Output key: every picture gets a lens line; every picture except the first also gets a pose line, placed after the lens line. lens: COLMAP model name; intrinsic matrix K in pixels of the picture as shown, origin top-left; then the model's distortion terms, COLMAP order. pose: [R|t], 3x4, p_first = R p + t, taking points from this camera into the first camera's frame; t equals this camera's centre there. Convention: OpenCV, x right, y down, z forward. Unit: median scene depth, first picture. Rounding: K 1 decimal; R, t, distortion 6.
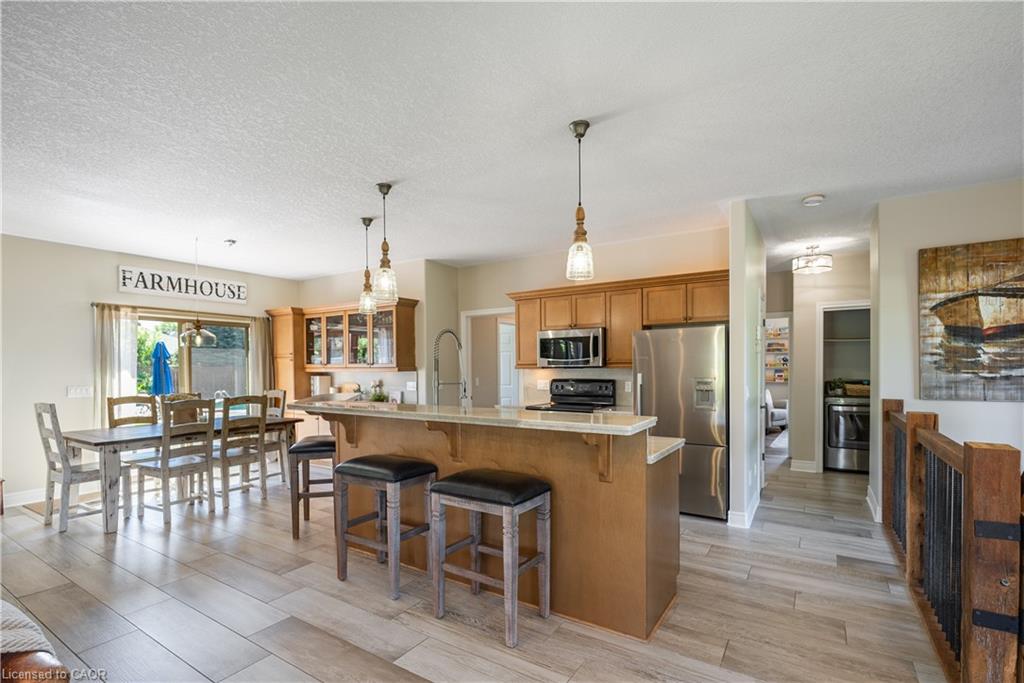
lens RADIAL K [[458.6, 0, 512.8], [0, 458.6, 378.8], [0, 0, 1]] dist [0.000830, -0.000013]
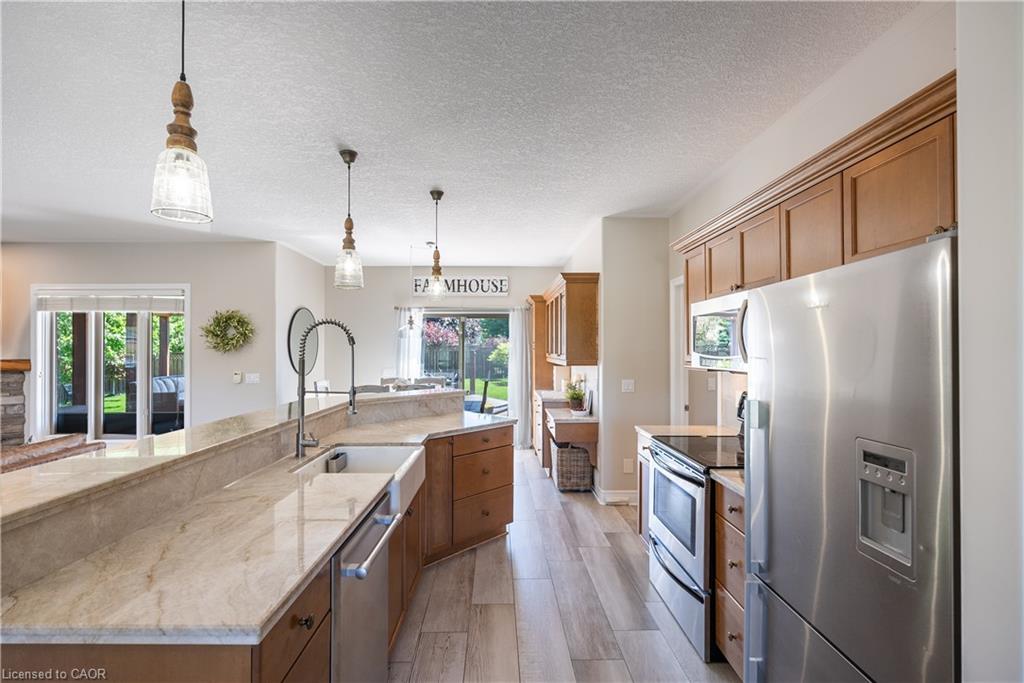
lens RADIAL K [[458.6, 0, 502.8], [0, 458.6, 346.8], [0, 0, 1]] dist [0.000830, -0.000013]
pose [[0.537875, 0.001059, -0.843024, 0.437234], [-0.020419, 0.999722, -0.011772, -0.041671], [0.842778, 0.023545, 0.537747, 0.539072]]
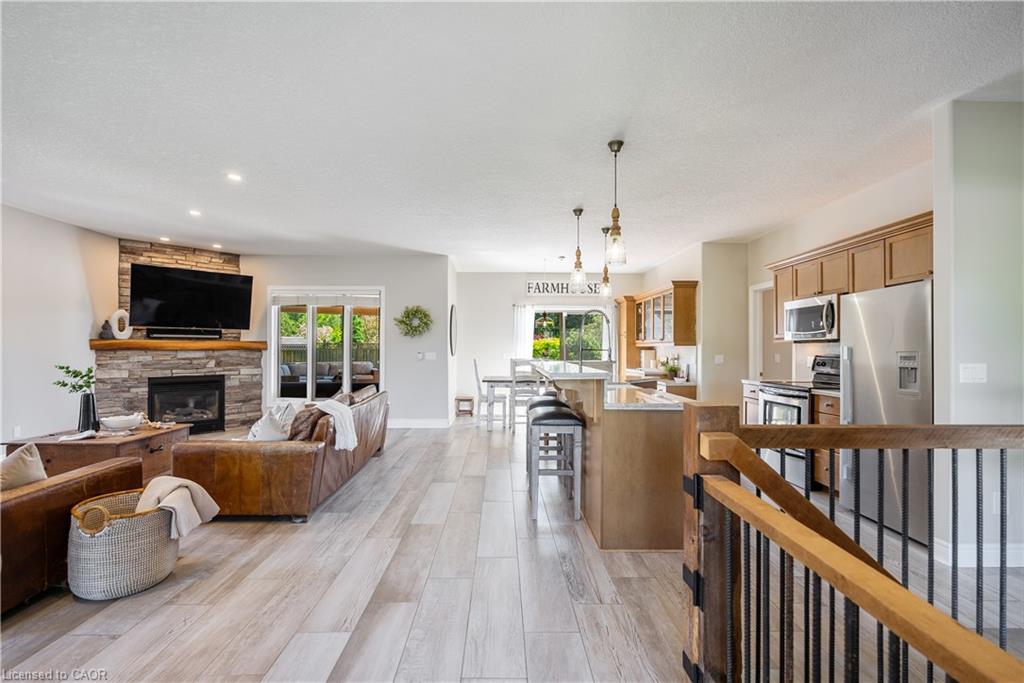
lens RADIAL K [[458.6, 0, 512.1], [0, 458.6, 347.3], [0, 0, 1]] dist [0.000830, -0.000013]
pose [[0.551447, 0.005867, -0.834190, 0.571891], [-0.024738, 0.999650, -0.009323, 0.011484], [0.833843, 0.025778, 0.551399, 0.022581]]
